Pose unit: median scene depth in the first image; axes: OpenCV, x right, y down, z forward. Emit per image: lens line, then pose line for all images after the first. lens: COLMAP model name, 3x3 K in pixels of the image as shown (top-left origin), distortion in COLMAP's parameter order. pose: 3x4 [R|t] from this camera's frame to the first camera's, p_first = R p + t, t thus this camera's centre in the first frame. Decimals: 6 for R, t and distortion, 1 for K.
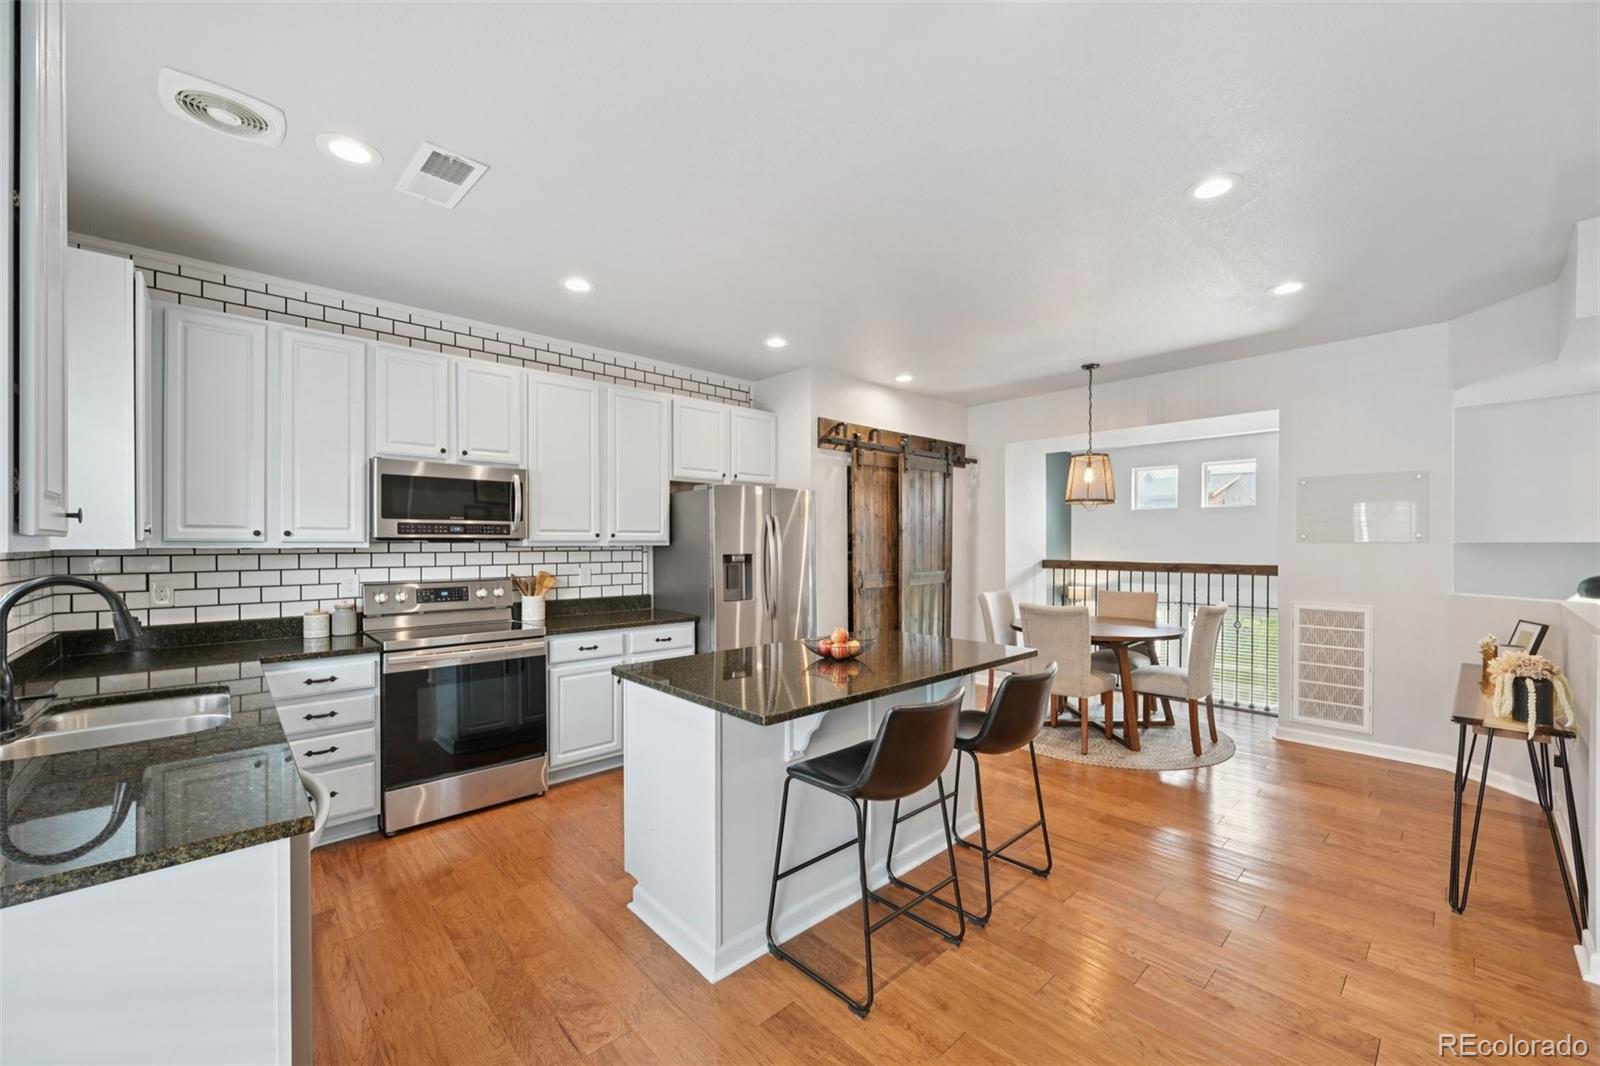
lens RADIAL K [[634.3, 0, 810.7], [0, 634.3, 544.8], [0, 0, 1]] dist [0.001082, 0.000084]
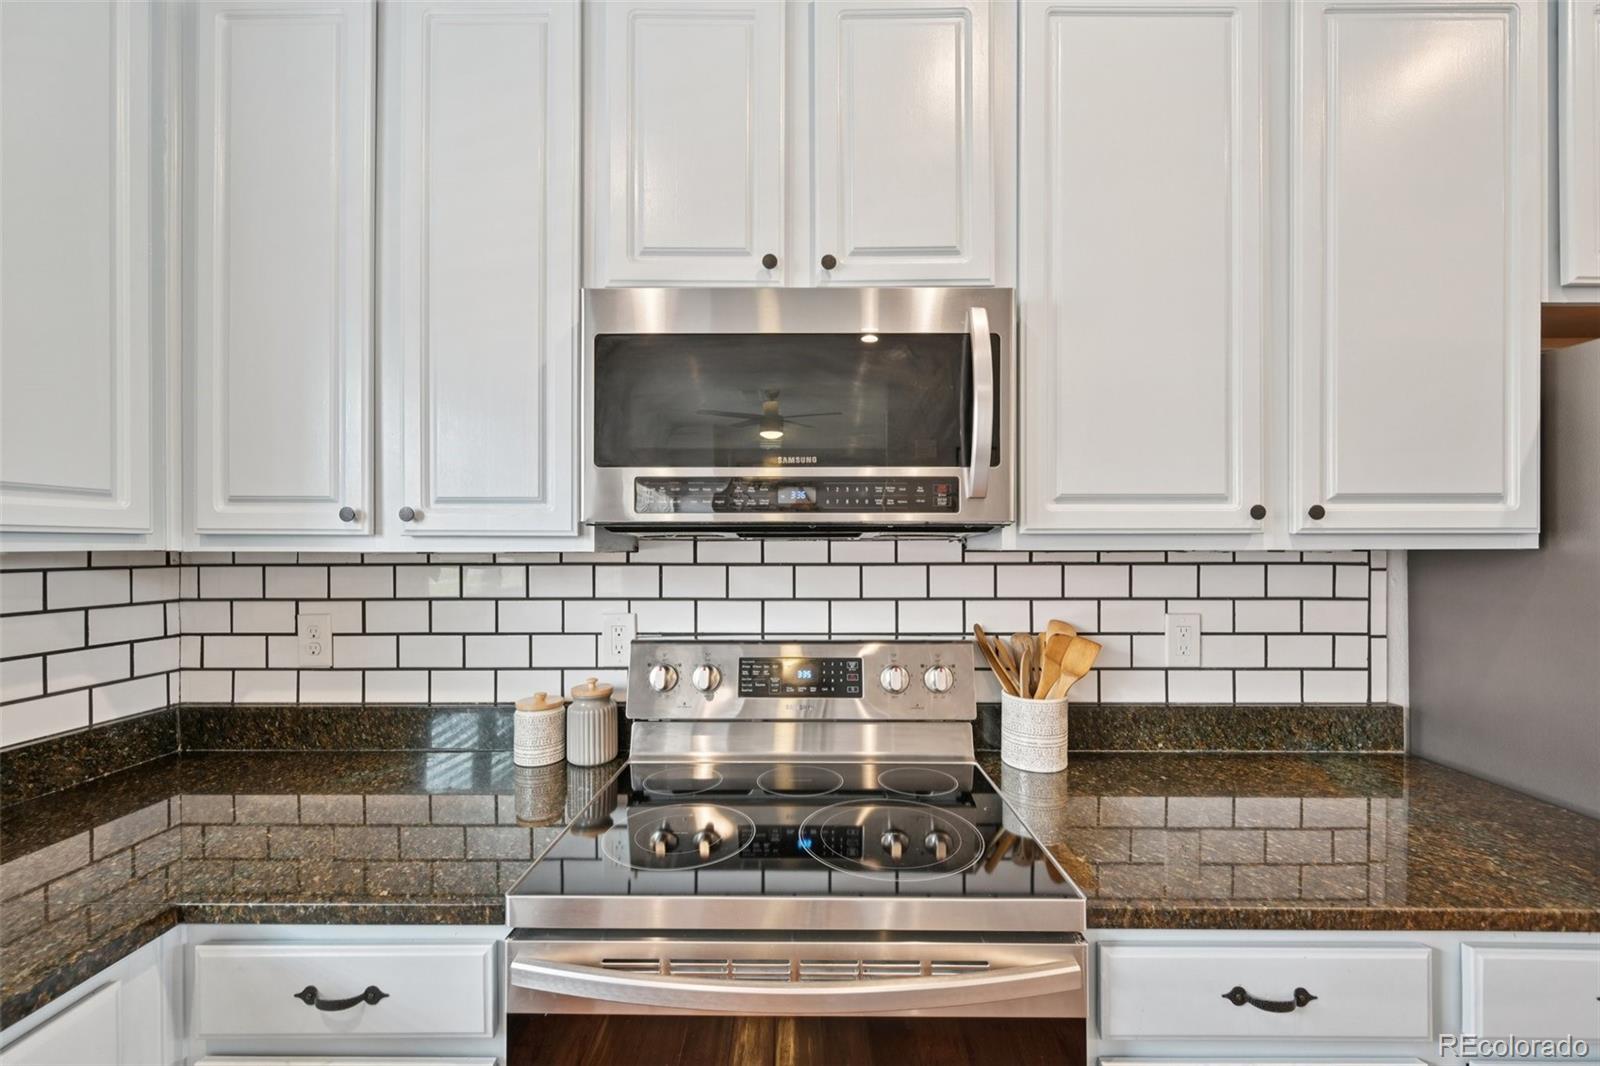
lens RADIAL K [[634.3, 0, 796.2], [0, 634.3, 545.4], [0, 0, 1]] dist [0.001082, 0.000084]
pose [[0.720187, 0.002778, -0.693775, -0.297951], [-0.002333, 0.999996, 0.001582, -0.000377], [0.693776, 0.000479, 0.720190, 0.677708]]
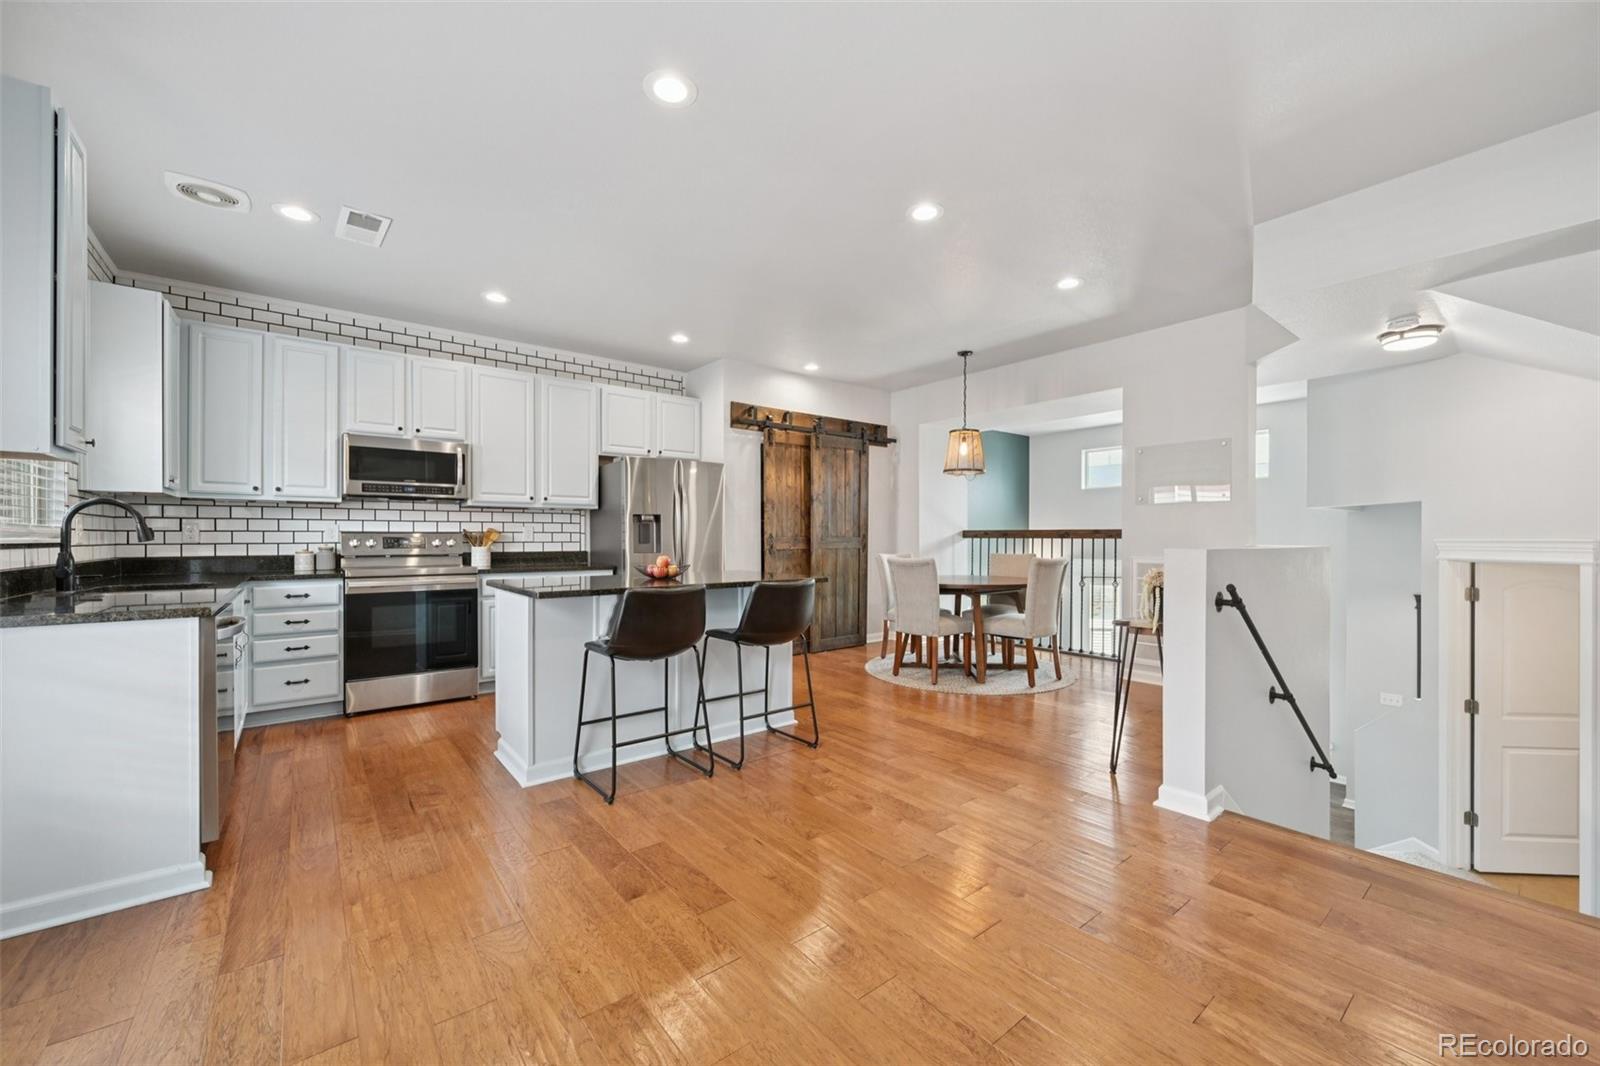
lens RADIAL K [[634.3, 0, 808.0], [0, 634.3, 538.1], [0, 0, 1]] dist [0.001082, 0.000084]
pose [[0.997058, 0.001307, -0.076638, 0.303743], [-0.001507, 0.999996, -0.002549, 0.066643], [0.076635, 0.002657, 0.997056, -0.194094]]
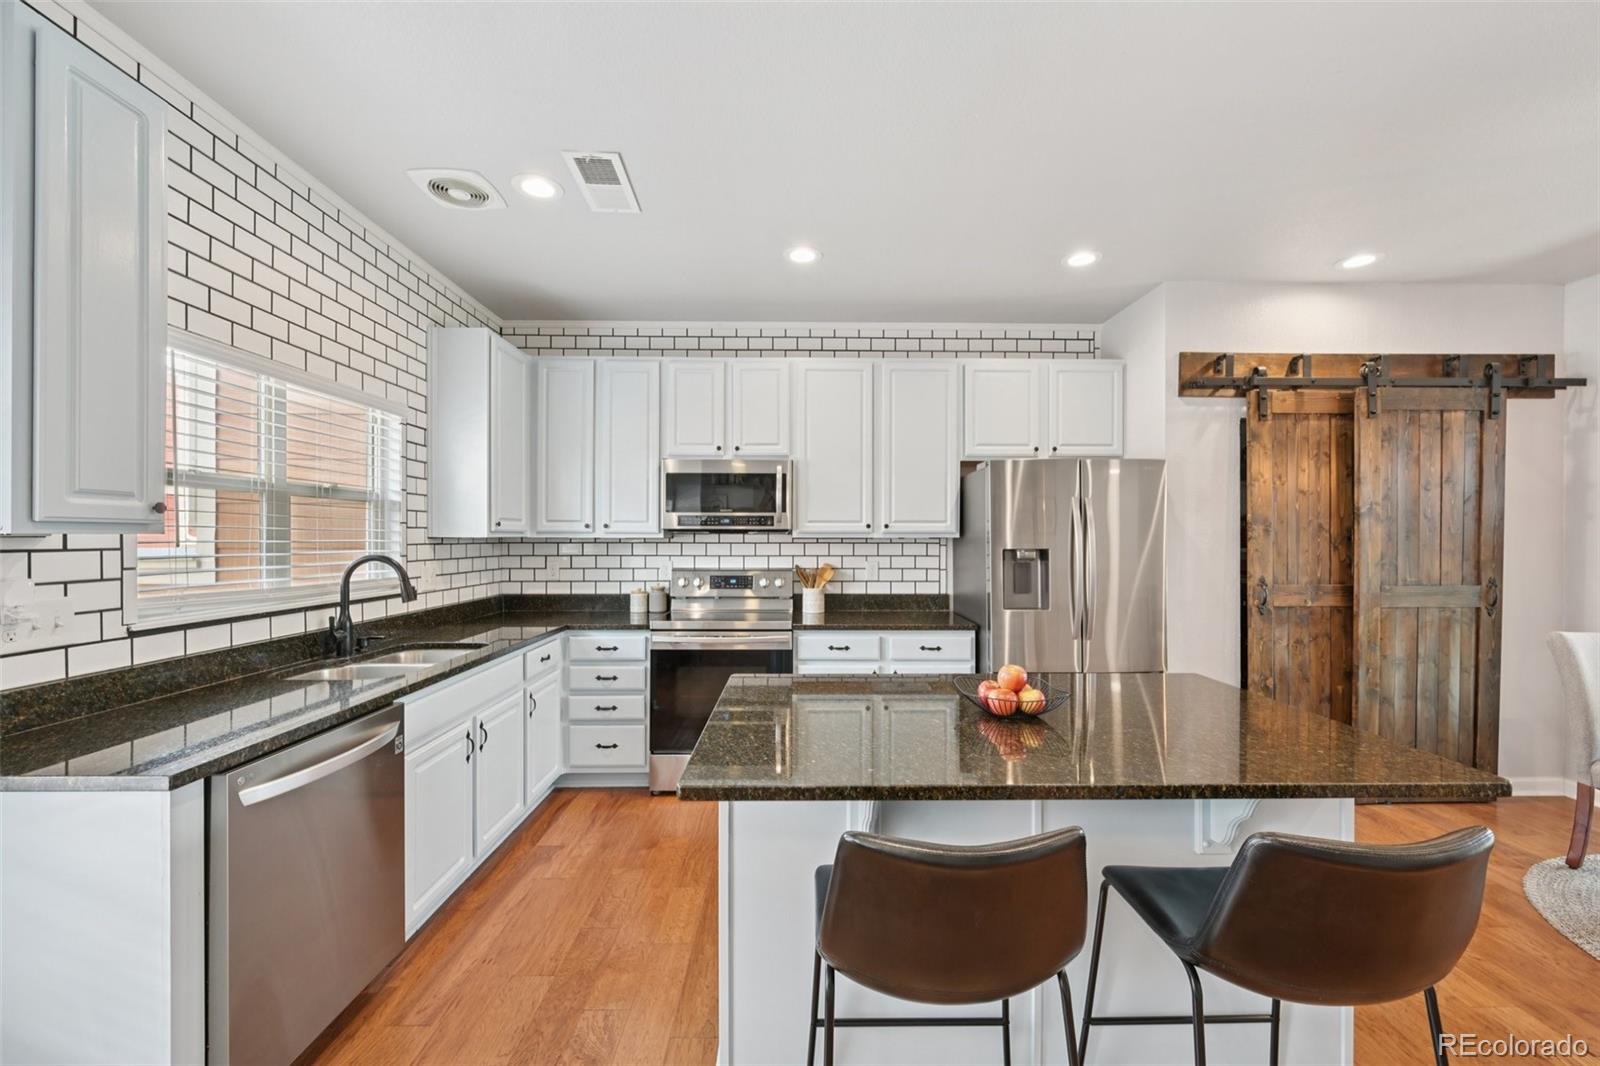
lens RADIAL K [[634.3, 0, 799.6], [0, 634.3, 538.5], [0, 0, 1]] dist [0.001082, 0.000084]
pose [[0.736649, 0.004099, -0.676263, 0.217617], [-0.005256, 0.999986, 0.000336, 0.003215], [0.676255, 0.003307, 0.736661, 0.266113]]
